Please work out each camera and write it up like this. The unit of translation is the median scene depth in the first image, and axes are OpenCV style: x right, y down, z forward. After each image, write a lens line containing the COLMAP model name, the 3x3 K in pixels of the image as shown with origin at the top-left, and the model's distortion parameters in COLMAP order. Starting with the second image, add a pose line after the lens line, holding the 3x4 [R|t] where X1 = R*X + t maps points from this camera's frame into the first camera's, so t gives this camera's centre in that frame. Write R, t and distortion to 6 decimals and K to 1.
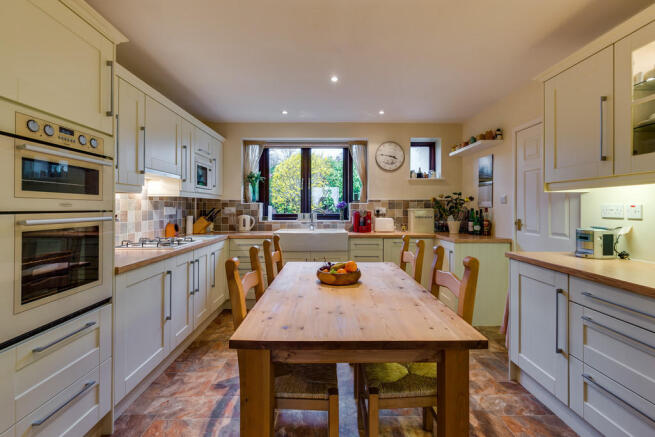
lens RADIAL K [[303.6, 0, 325.6], [0, 303.6, 203.2], [0, 0, 1]] dist [0.001970, 0.000088]
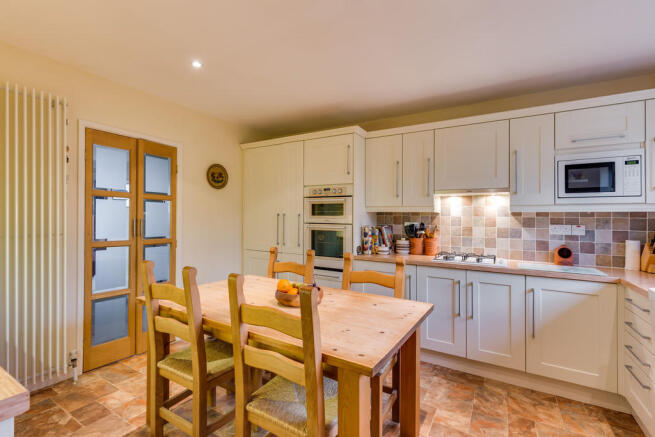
lens RADIAL K [[289.8, 0, 327.5], [0, 289.8, 218.5], [0, 0, 1]] dist [0.001895, 0.000204]
pose [[-0.532578, -0.011702, -0.846300, 0.367080], [-0.002734, 0.999923, -0.012106, 0.005767], [0.846377, -0.004134, -0.532569, 0.762335]]
